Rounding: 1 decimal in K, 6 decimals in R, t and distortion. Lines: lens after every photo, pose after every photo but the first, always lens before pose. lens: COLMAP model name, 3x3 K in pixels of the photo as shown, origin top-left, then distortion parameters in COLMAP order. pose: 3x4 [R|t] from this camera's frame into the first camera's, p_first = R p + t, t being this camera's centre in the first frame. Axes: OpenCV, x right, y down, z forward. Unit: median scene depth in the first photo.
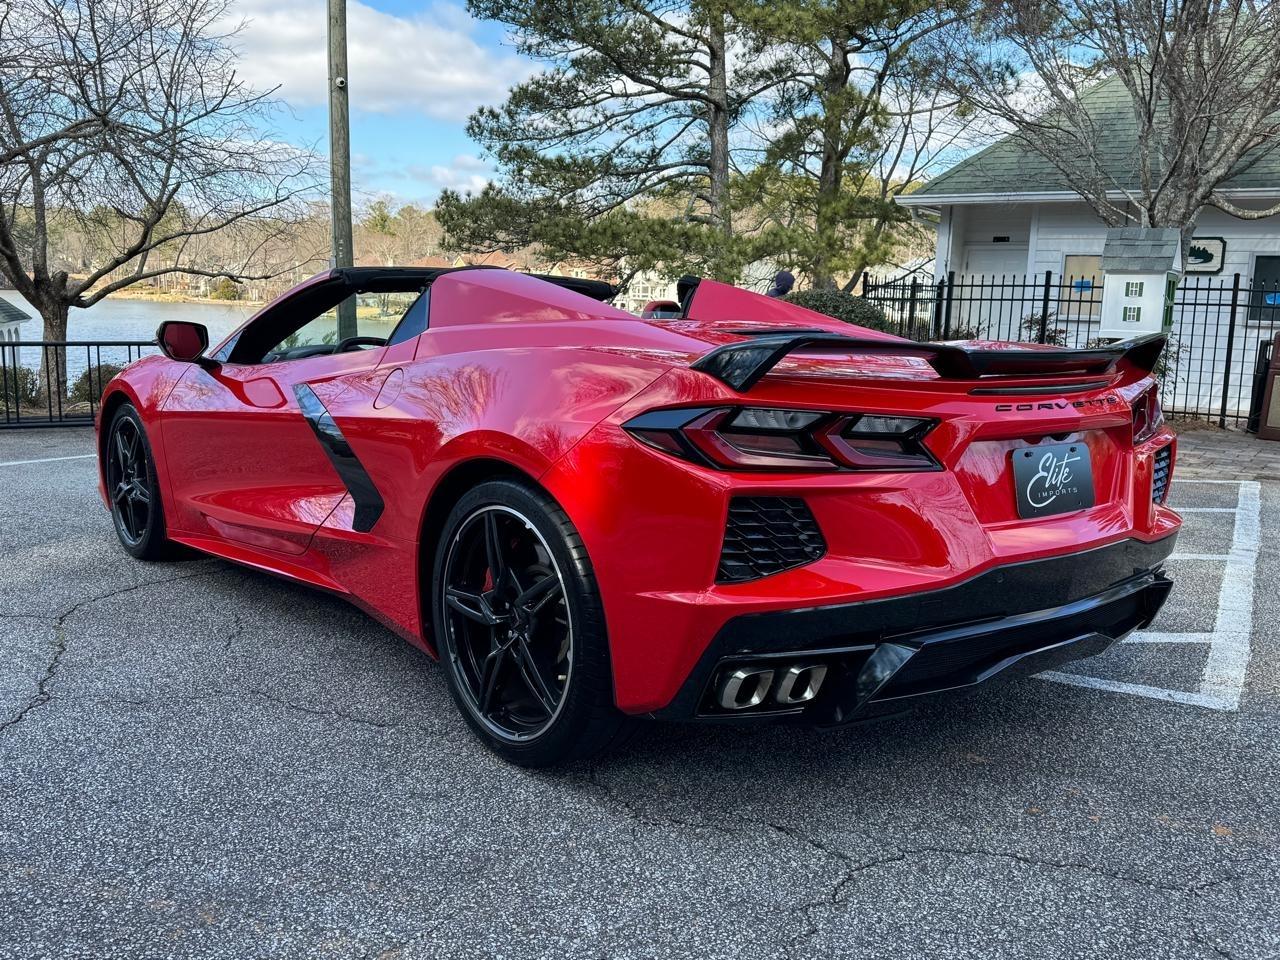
lens RADIAL K [[1186.9, 0, 640.0], [0, 1186.9, 480.0], [0, 0, 1]] dist [0.102057, -0.179431]
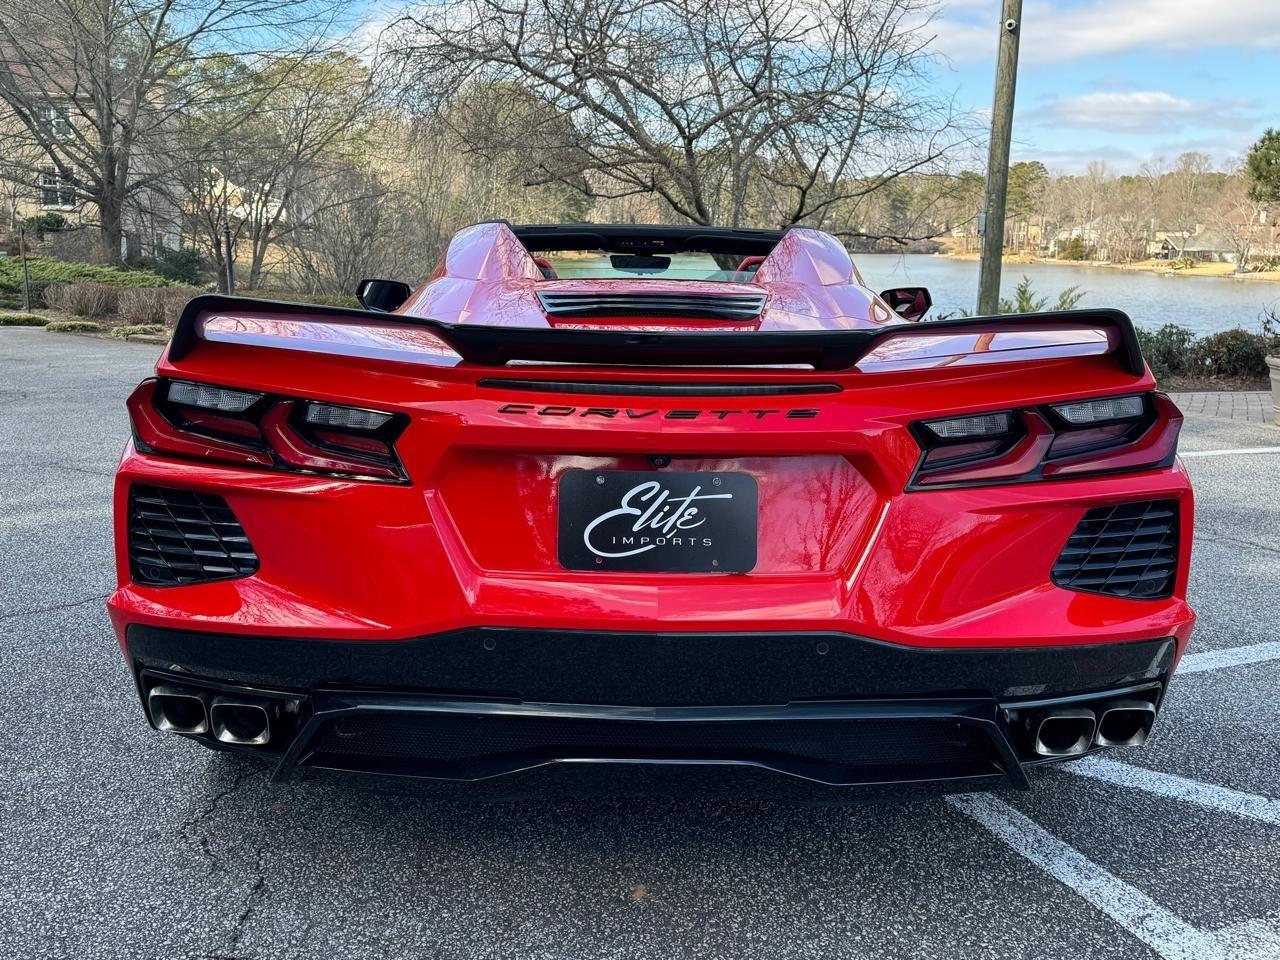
lens RADIAL K [[1186.9, 0, 640.0], [0, 1186.9, 480.0], [0, 0, 1]] dist [0.102057, -0.179431]
pose [[0.766831, 0.114117, -0.631623, 0.717143], [-0.093997, 0.993424, 0.065367, -0.063101], [0.634929, 0.009245, 0.772515, 0.447450]]
